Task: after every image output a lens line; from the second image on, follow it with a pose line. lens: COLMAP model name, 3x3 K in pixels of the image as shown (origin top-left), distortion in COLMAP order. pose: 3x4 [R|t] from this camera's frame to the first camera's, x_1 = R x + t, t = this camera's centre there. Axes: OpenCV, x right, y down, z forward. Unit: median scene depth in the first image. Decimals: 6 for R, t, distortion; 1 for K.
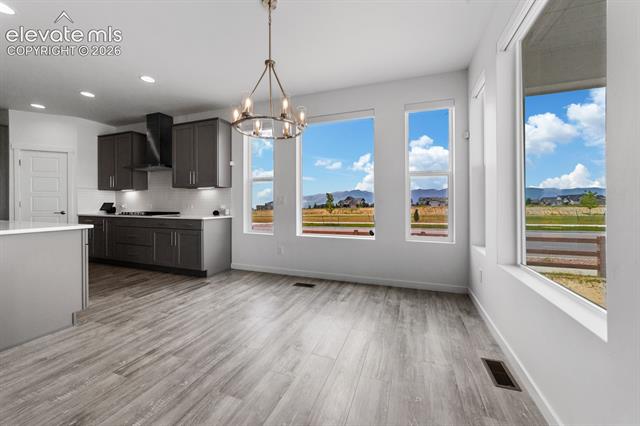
lens RADIAL K [[248.3, 0, 323.0], [0, 248.3, 206.7], [0, 0, 1]] dist [-0.001984, 0.000027]
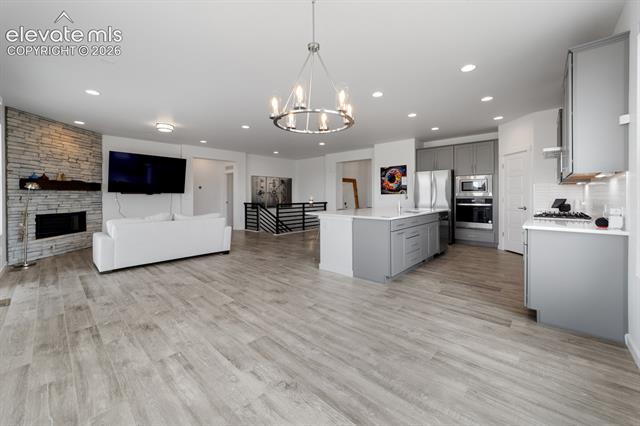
lens RADIAL K [[251.2, 0, 320.9], [0, 251.2, 193.9], [0, 0, 1]] dist [-0.001775, 0.000069]
pose [[-0.379906, -0.007419, -0.924995, 0.367461], [-0.005702, 0.999968, -0.005678, -0.035869], [0.925007, 0.003117, -0.379936, 0.832620]]
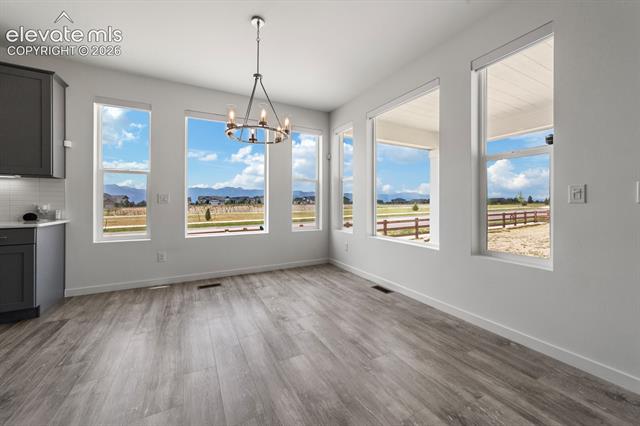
lens RADIAL K [[248.3, 0, 323.0], [0, 248.3, 206.7], [0, 0, 1]] dist [-0.001984, 0.000027]
pose [[0.661761, -0.012385, 0.749613, -0.519771], [0.008706, 0.999923, 0.008835, -0.000472], [-0.749665, 0.000679, 0.661817, 0.026121]]
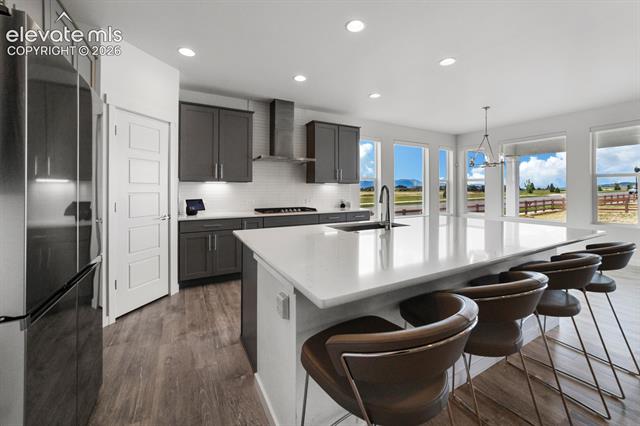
lens RADIAL K [[260.7, 0, 321.9], [0, 260.7, 190.4], [0, 0, 1]] dist [0.000959, 0.000151]
pose [[0.643913, -0.002154, 0.765096, -1.800693], [0.007915, 0.999961, -0.003846, -0.053677], [-0.765058, 0.008532, 0.643905, 0.372111]]
